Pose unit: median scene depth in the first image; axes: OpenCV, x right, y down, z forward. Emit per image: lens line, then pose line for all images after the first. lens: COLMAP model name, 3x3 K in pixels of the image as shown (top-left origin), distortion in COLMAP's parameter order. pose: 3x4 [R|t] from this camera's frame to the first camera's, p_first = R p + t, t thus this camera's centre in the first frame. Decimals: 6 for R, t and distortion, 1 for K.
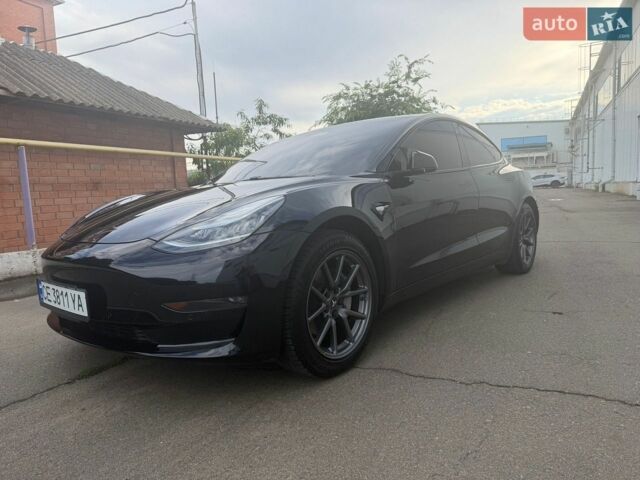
lens RADIAL K [[476.2, 0, 317.6], [0, 476.2, 238.2], [0, 0, 1]] dist [0.025664, -0.041133]
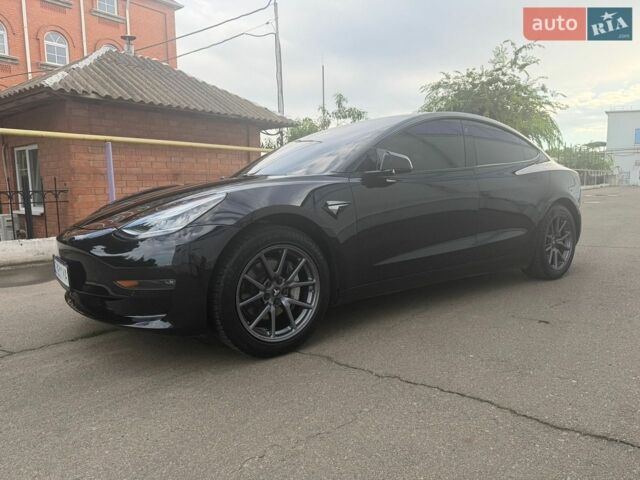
lens RADIAL K [[476.2, 0, 318.3], [0, 476.2, 242.3], [0, 0, 1]] dist [0.025664, -0.041133]
pose [[0.970611, 0.050198, -0.235362, 0.167646], [-0.043526, 0.998492, 0.033459, -0.009080], [0.236687, -0.022231, 0.971332, -0.021461]]
